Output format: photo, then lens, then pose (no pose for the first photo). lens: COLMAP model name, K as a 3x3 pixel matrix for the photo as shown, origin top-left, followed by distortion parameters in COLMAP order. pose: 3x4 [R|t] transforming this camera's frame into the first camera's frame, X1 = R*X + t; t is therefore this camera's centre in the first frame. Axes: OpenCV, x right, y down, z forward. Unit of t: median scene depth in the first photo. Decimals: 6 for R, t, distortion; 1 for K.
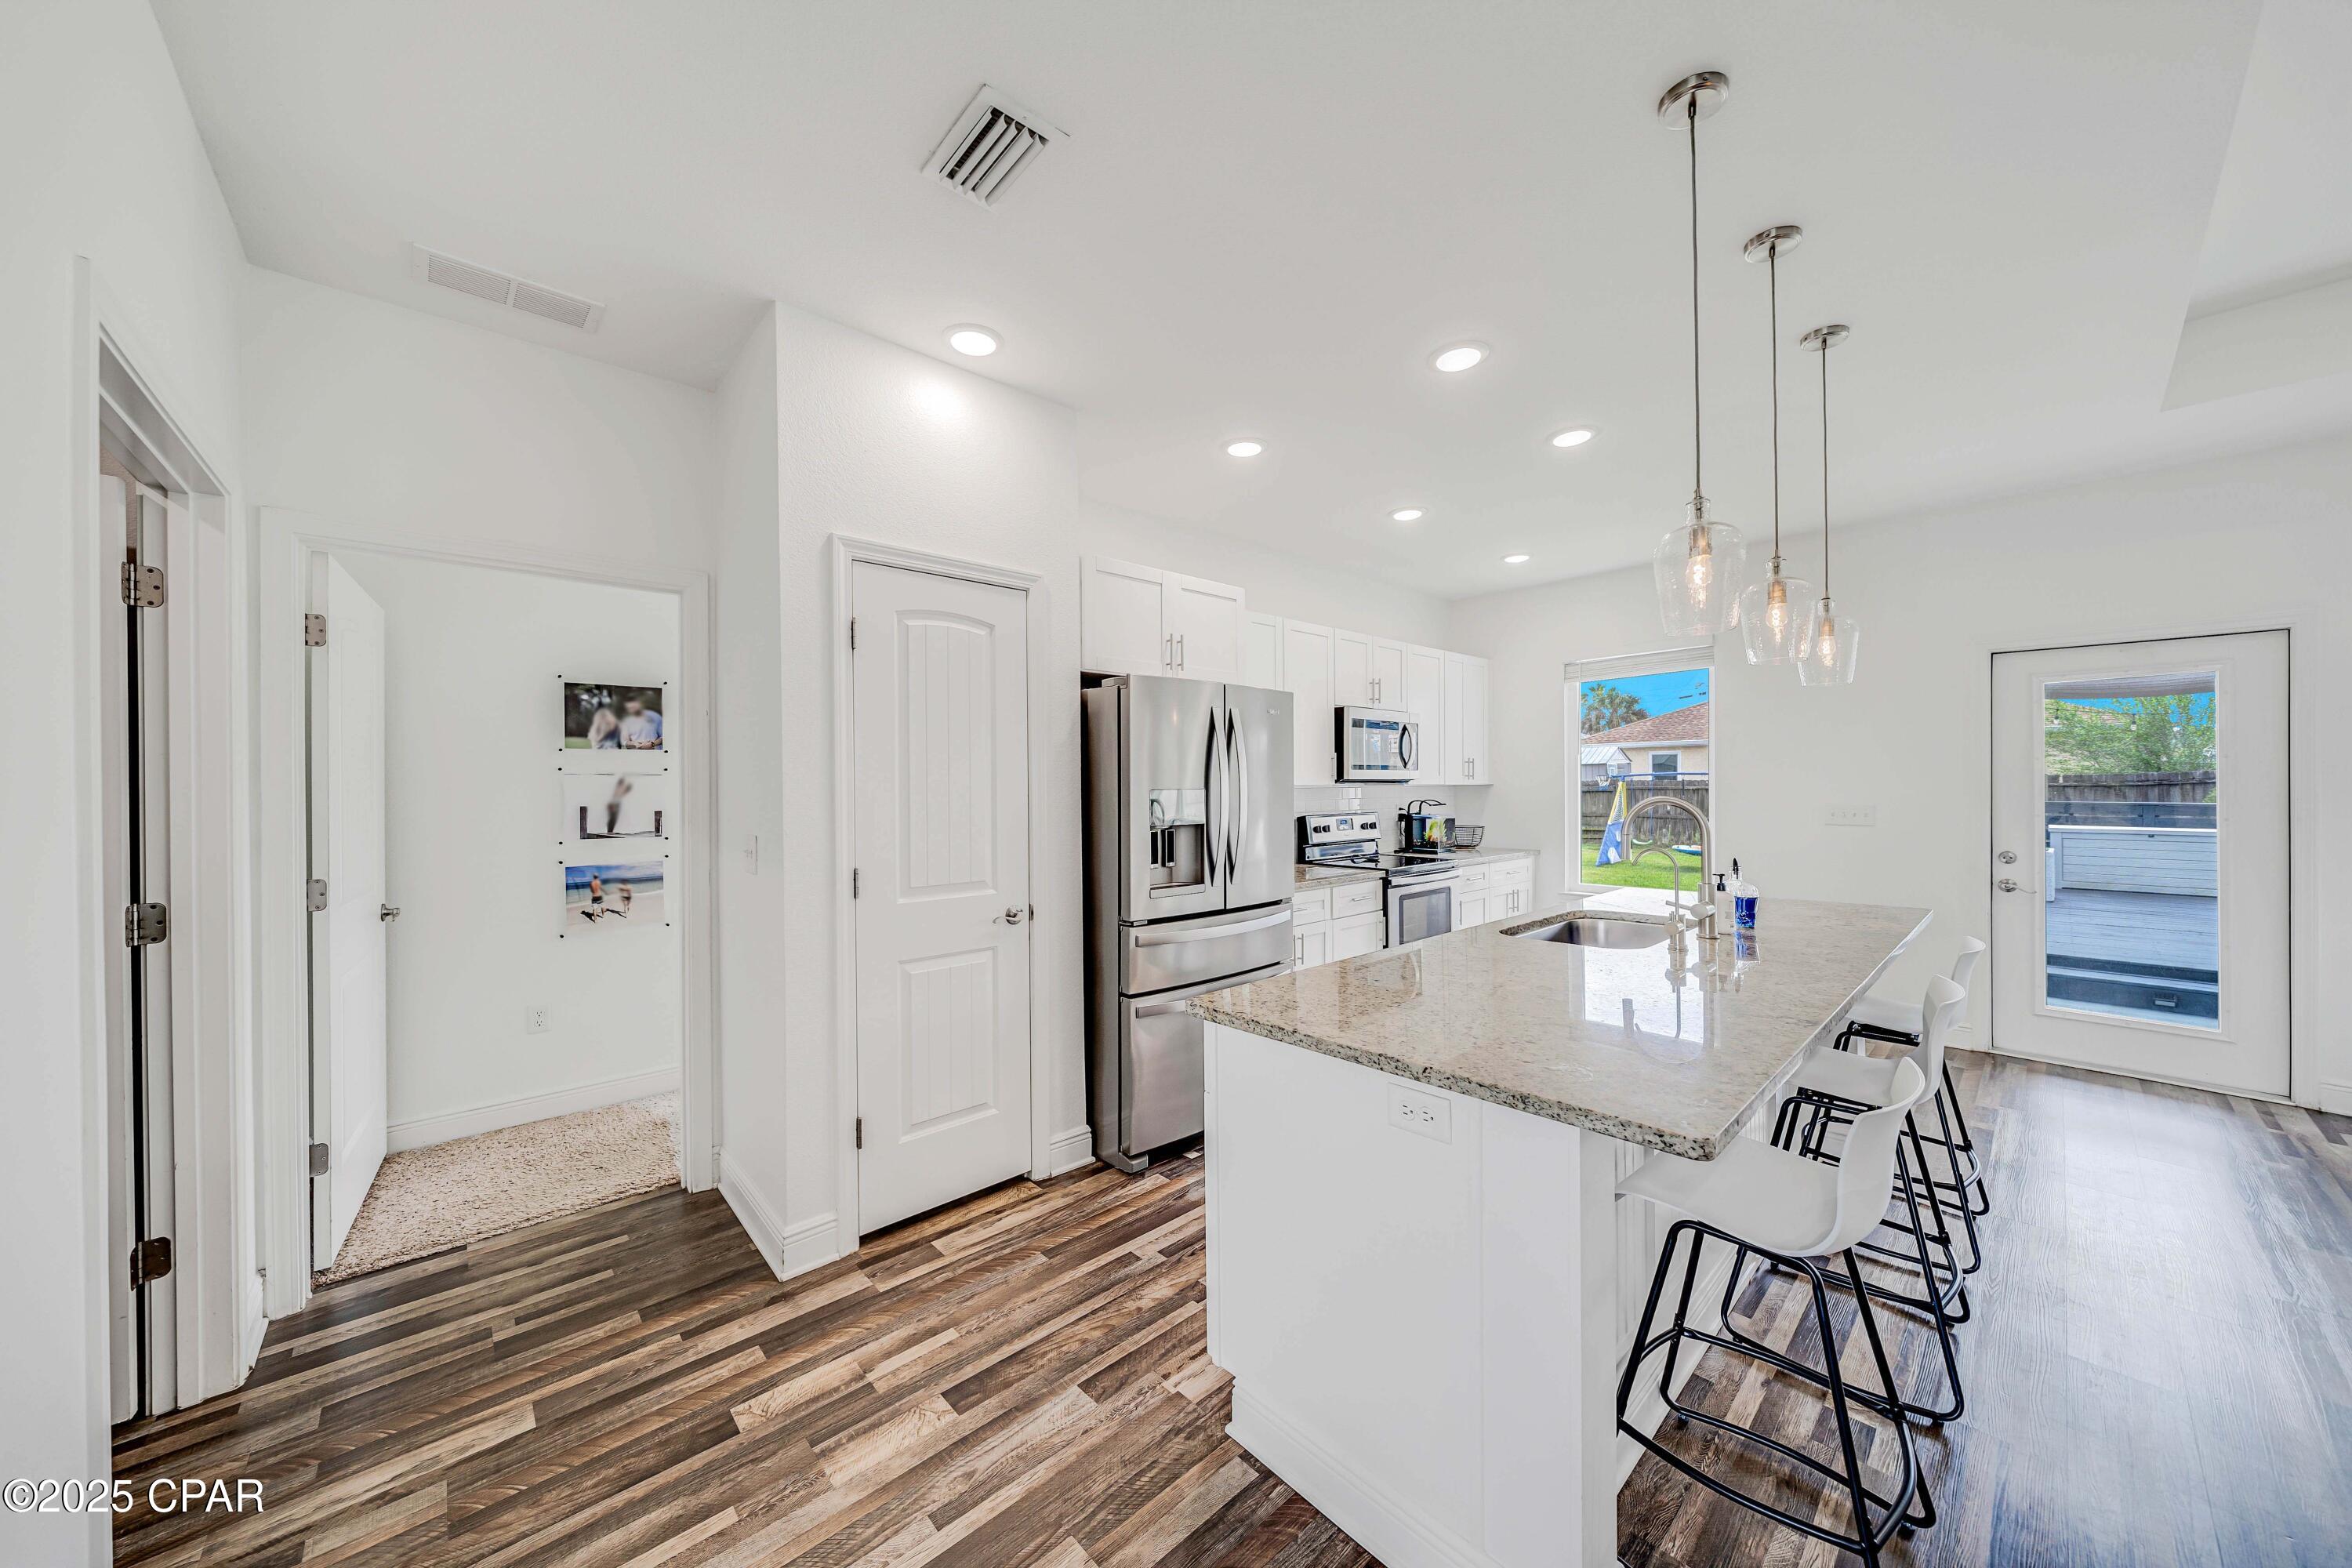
lens RADIAL K [[810.2, 0, 1152.4], [0, 810.2, 795.8], [0, 0, 1]] dist [-0.003104, -0.000413]
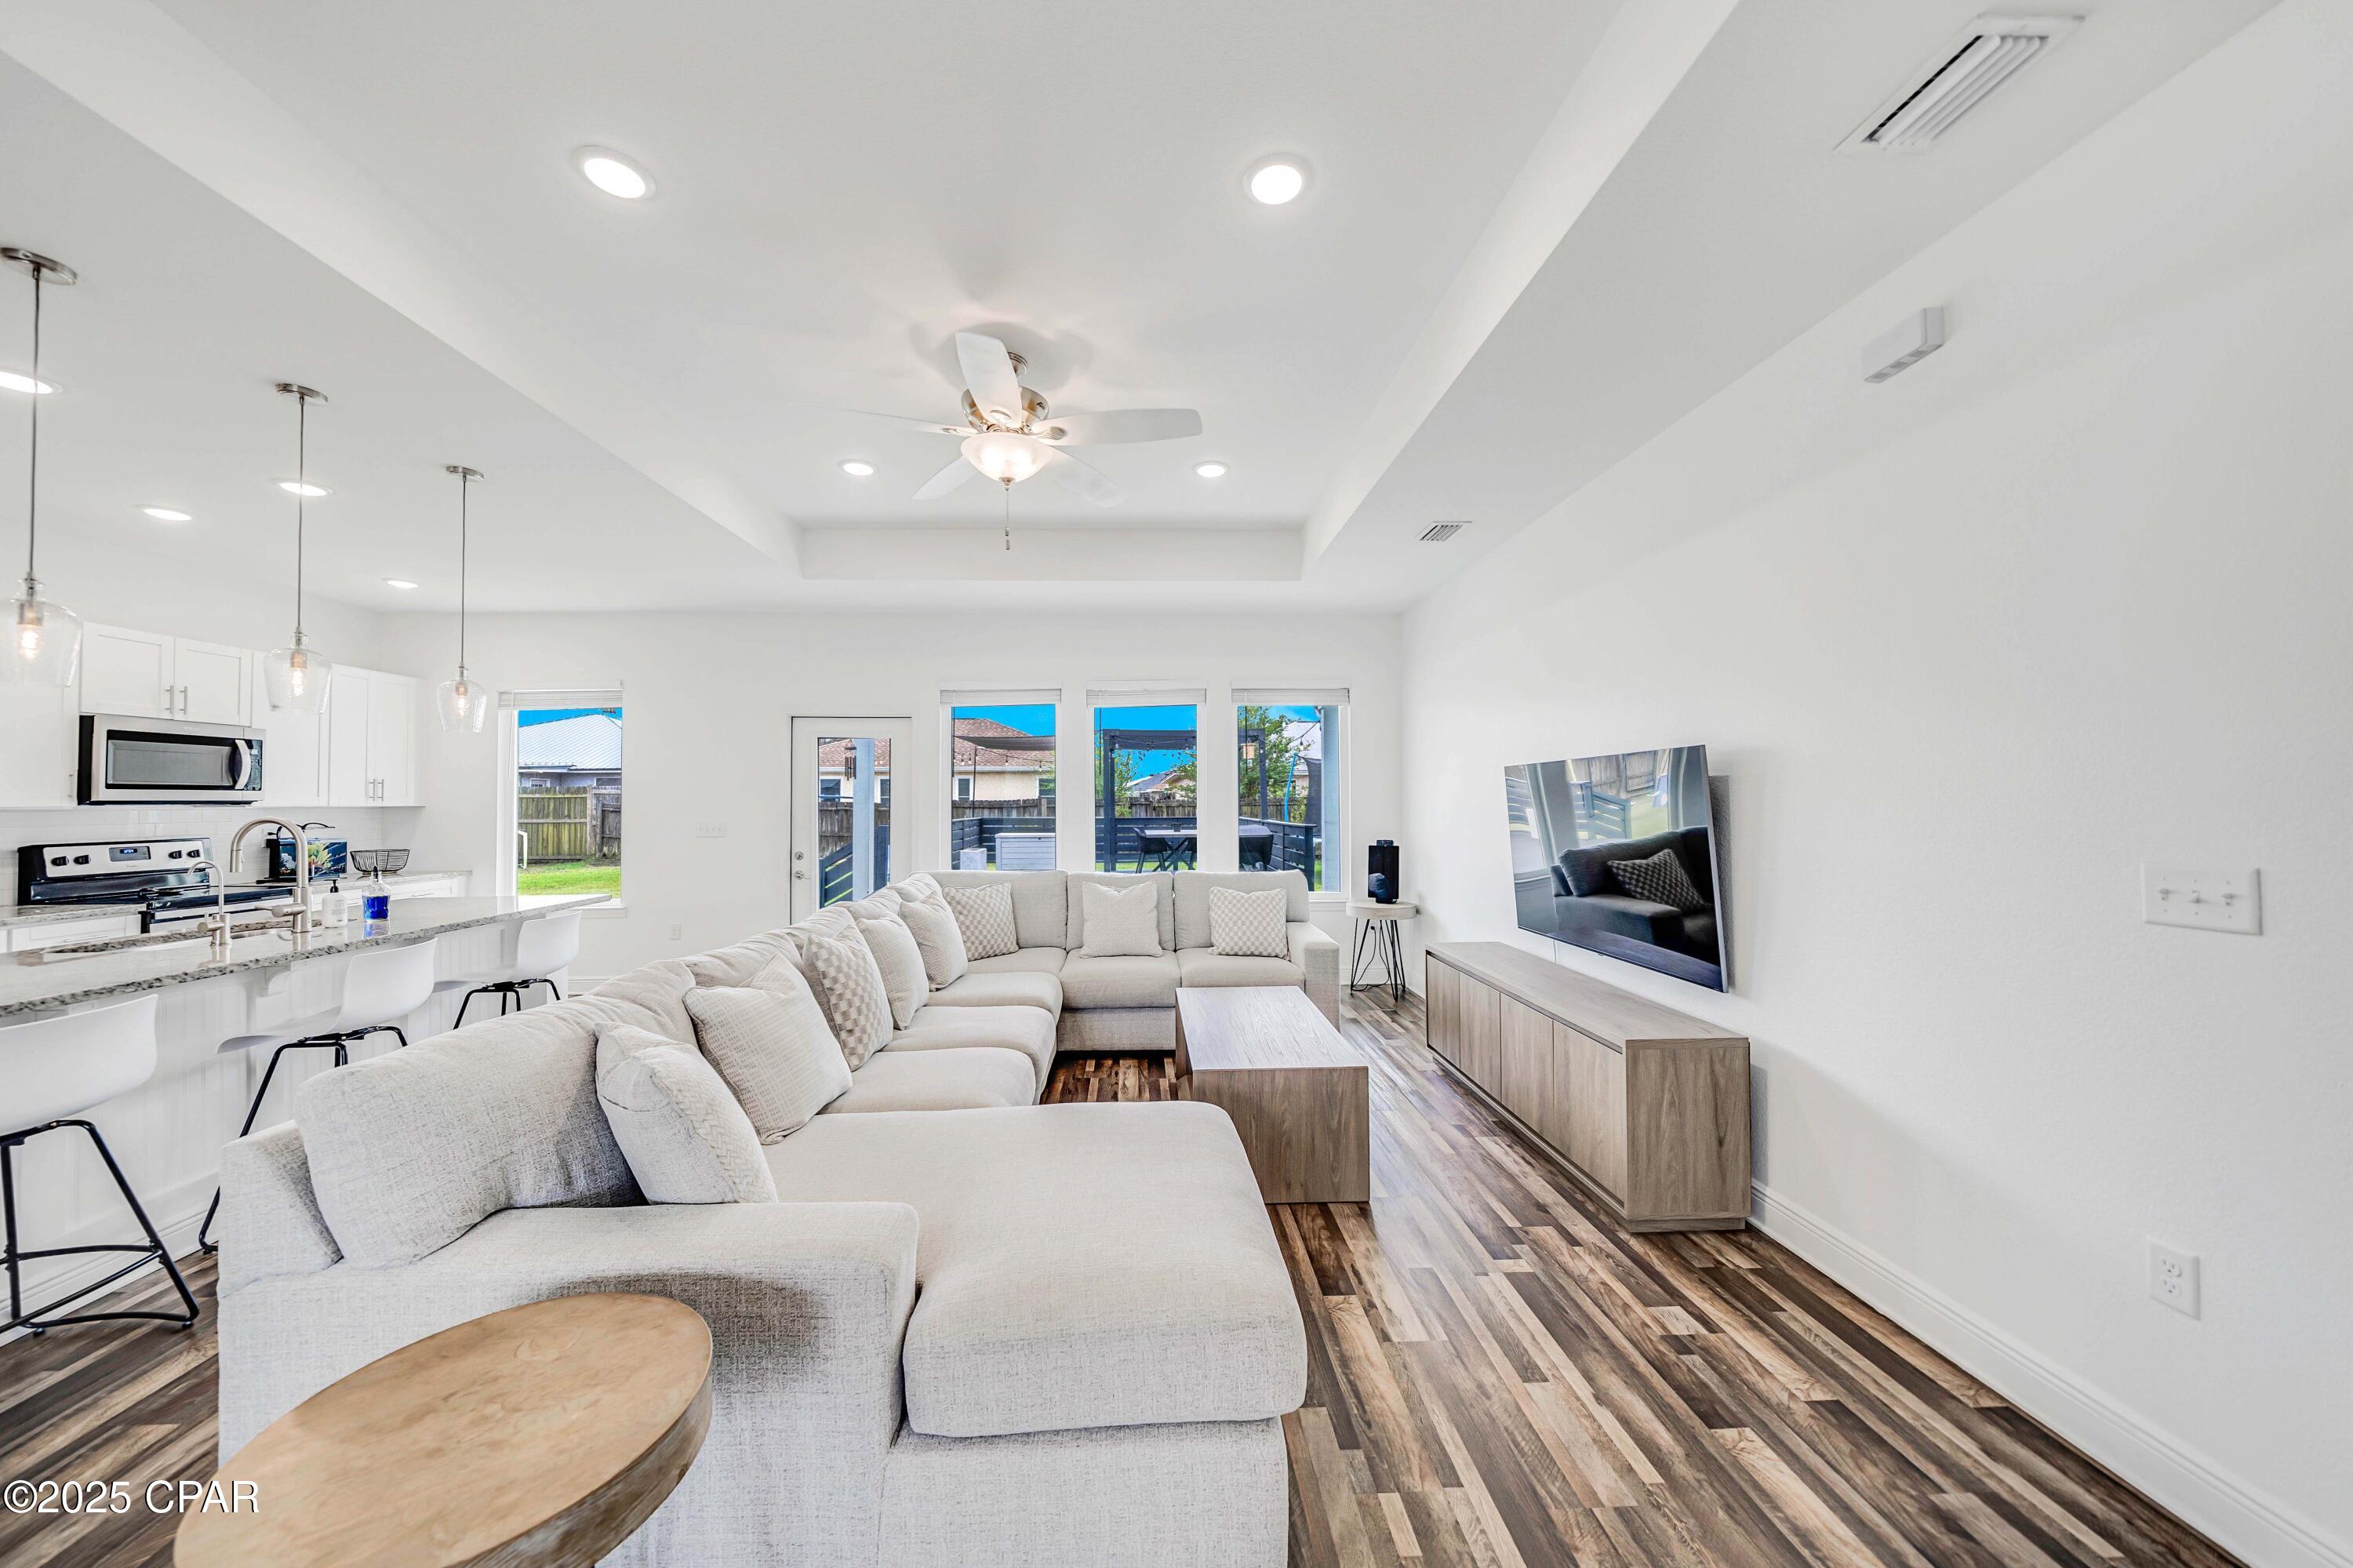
lens RADIAL K [[810.6, 0, 1170.3], [0, 810.6, 785.5], [0, 0, 1]] dist [-0.003104, -0.000413]
pose [[0.633318, 0.019087, 0.773656, 0.284018], [0.010503, 0.999392, -0.033254, 0.003612], [-0.773821, 0.029186, 0.632732, -0.386740]]
